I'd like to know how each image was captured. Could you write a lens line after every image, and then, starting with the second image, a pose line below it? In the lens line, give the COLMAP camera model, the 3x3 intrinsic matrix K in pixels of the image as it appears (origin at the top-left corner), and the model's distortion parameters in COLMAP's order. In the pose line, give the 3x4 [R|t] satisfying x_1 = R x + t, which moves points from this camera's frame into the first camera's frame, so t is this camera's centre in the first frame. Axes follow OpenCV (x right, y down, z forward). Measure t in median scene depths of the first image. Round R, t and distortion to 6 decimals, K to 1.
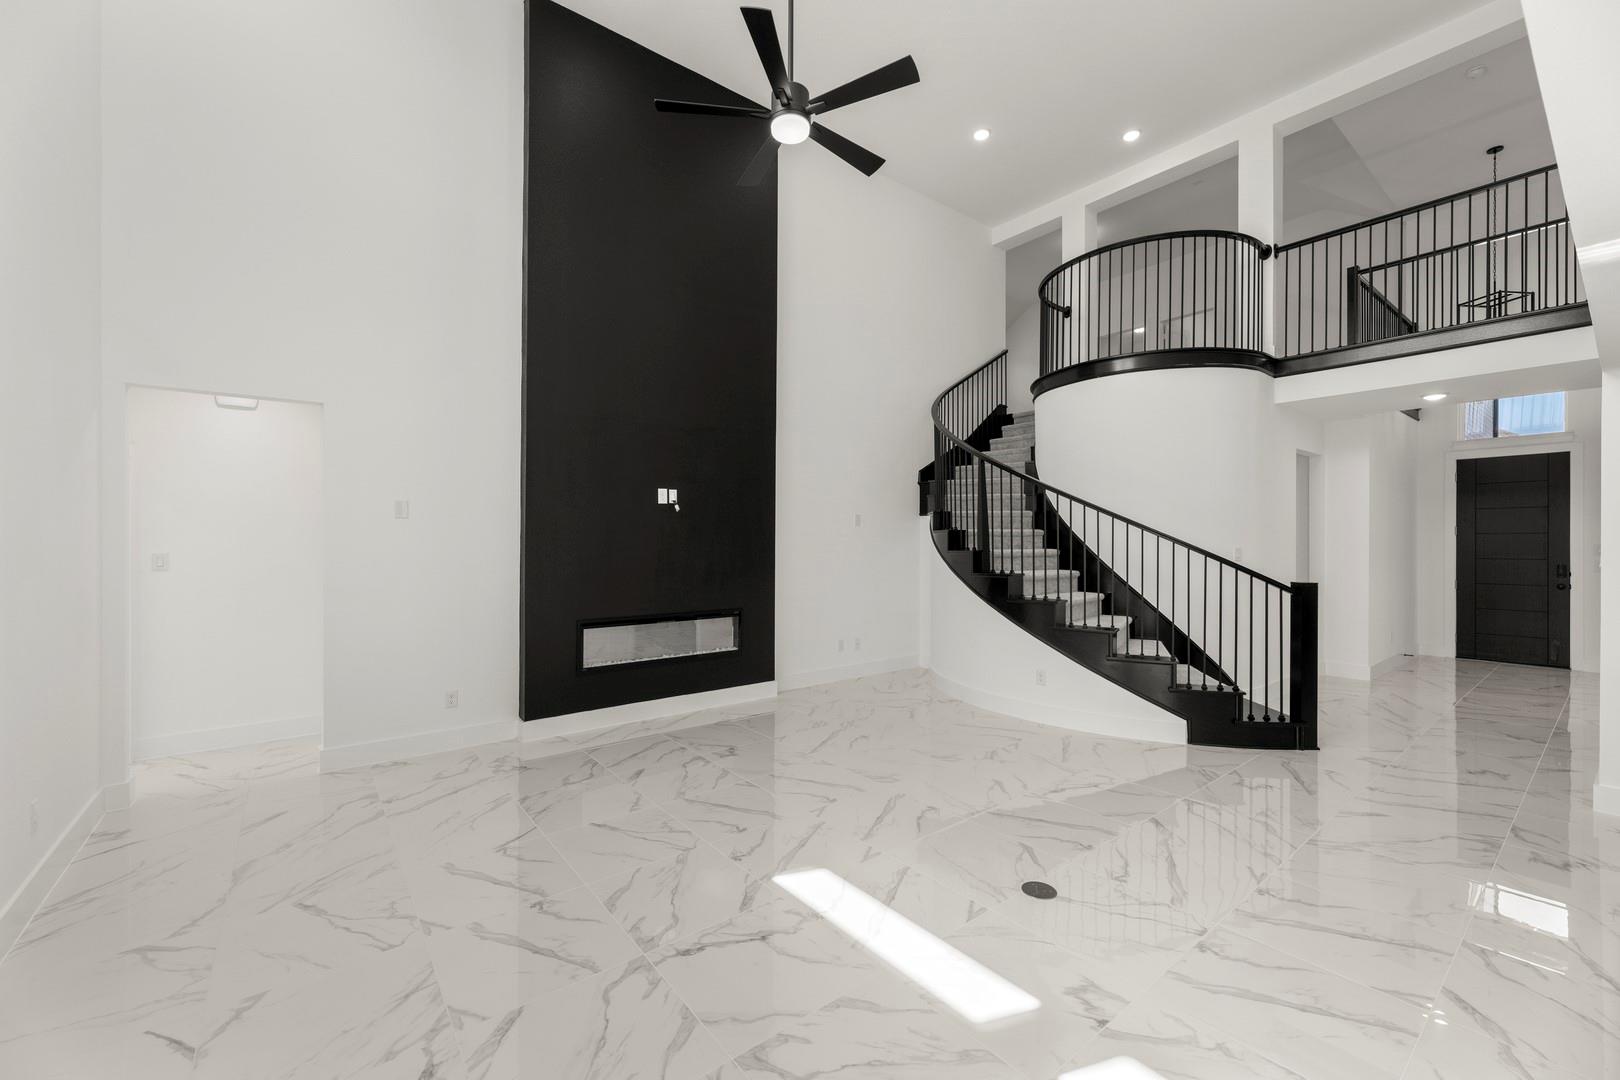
lens RADIAL K [[656.9, 0, 807.2], [0, 656.9, 548.7], [0, 0, 1]] dist [0.007488, -0.000715]
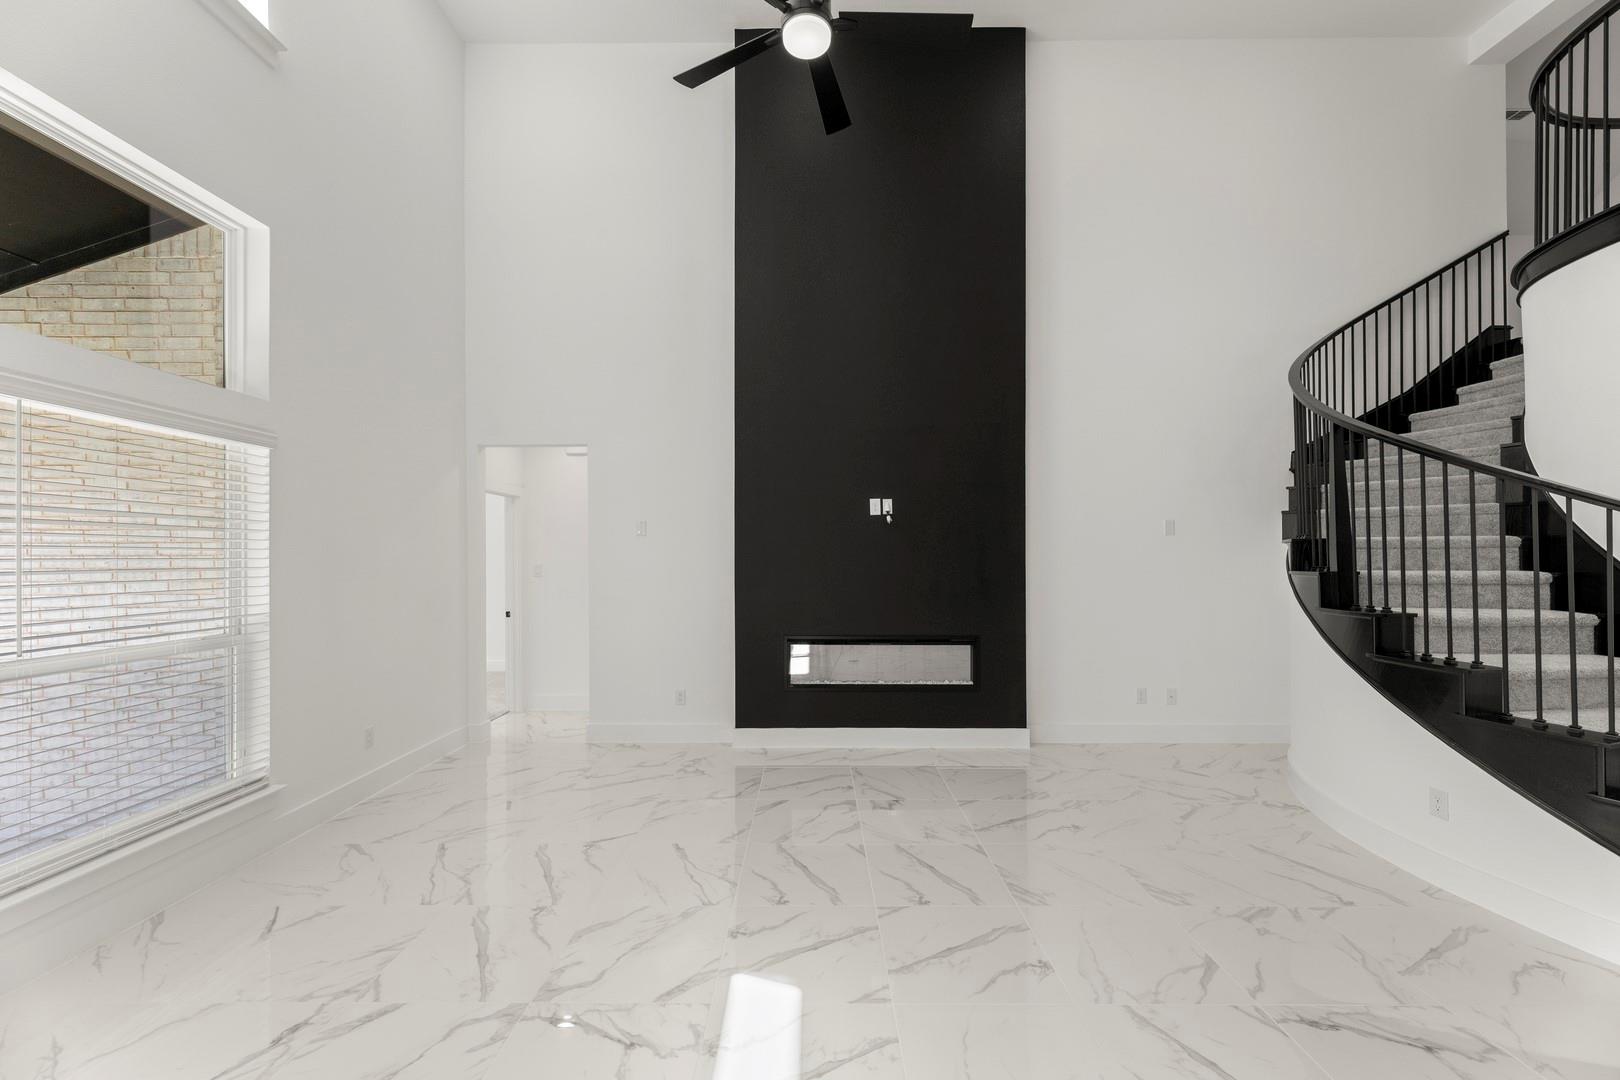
lens RADIAL K [[656.9, 0, 791.9], [0, 656.9, 553.9], [0, 0, 1]] dist [0.007488, -0.000715]
pose [[0.779547, -0.000781, -0.626344, 0.264098], [-0.007856, 0.999908, -0.011024, -0.003063], [0.626295, 0.013514, 0.779469, 0.213075]]
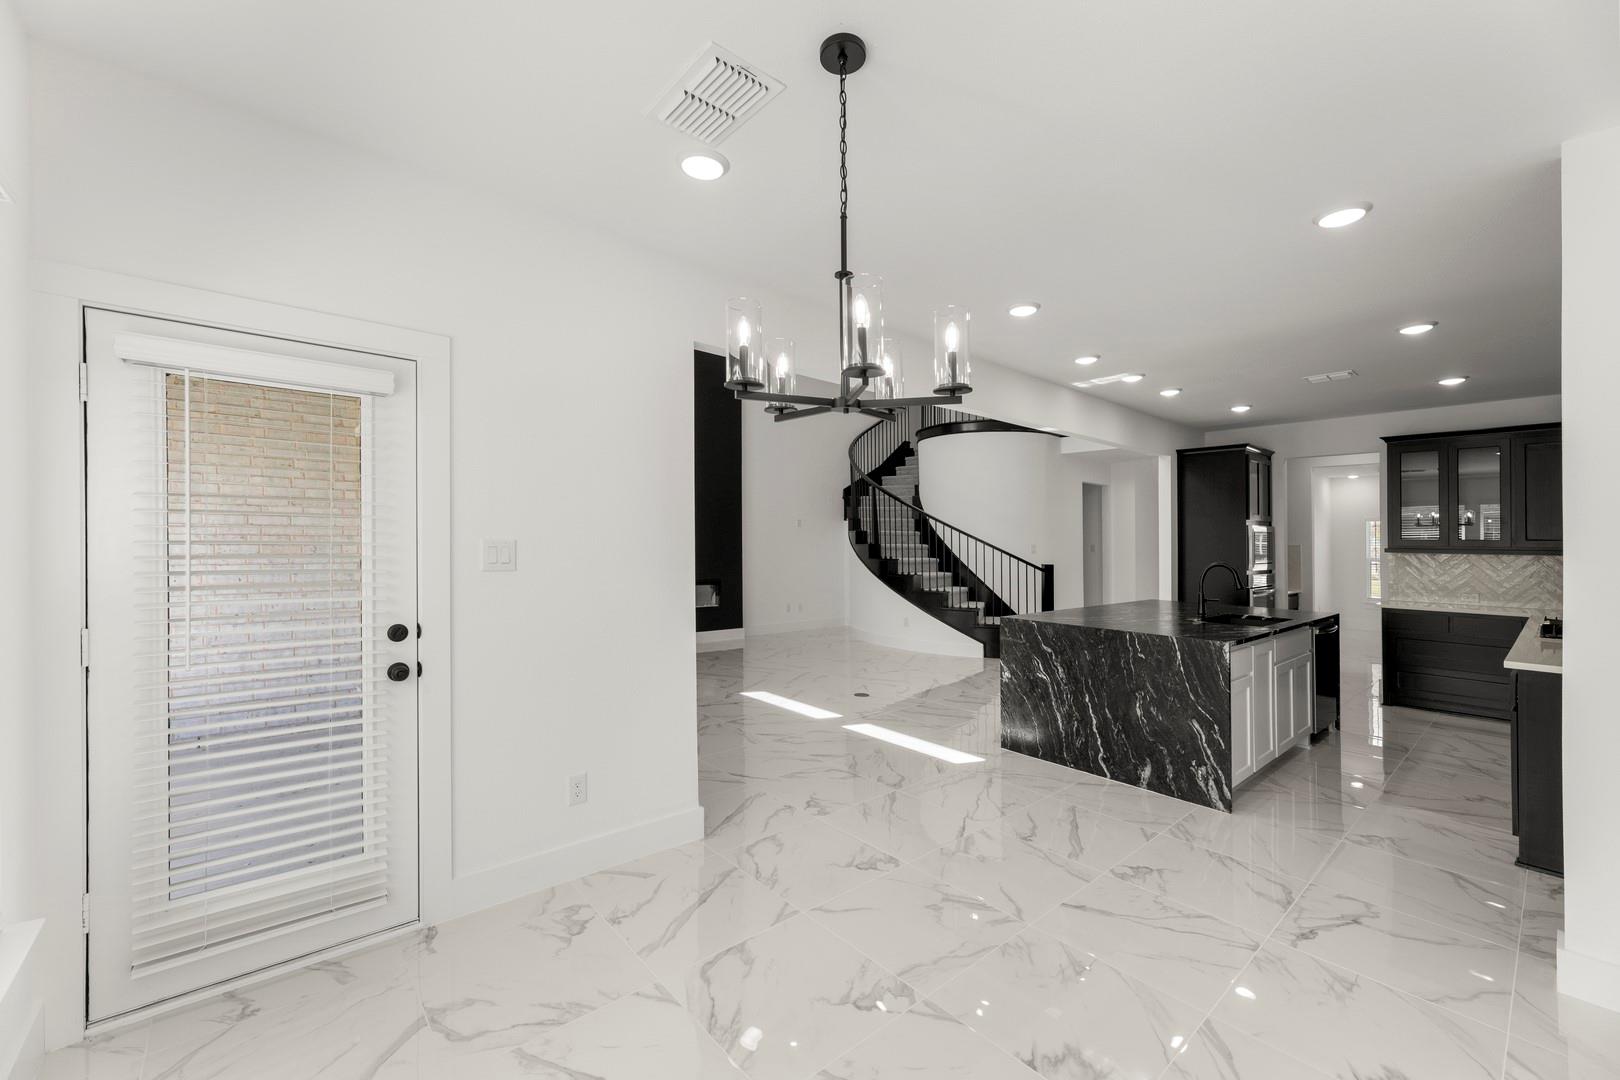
lens RADIAL K [[656.9, 0, 797.0], [0, 656.9, 530.6], [0, 0, 1]] dist [0.007488, -0.000715]
pose [[0.999151, 0.015544, 0.038144, 0.016506], [-0.014854, 0.999722, -0.018305, 0.001777], [-0.038418, 0.017723, 0.999105, -0.597725]]
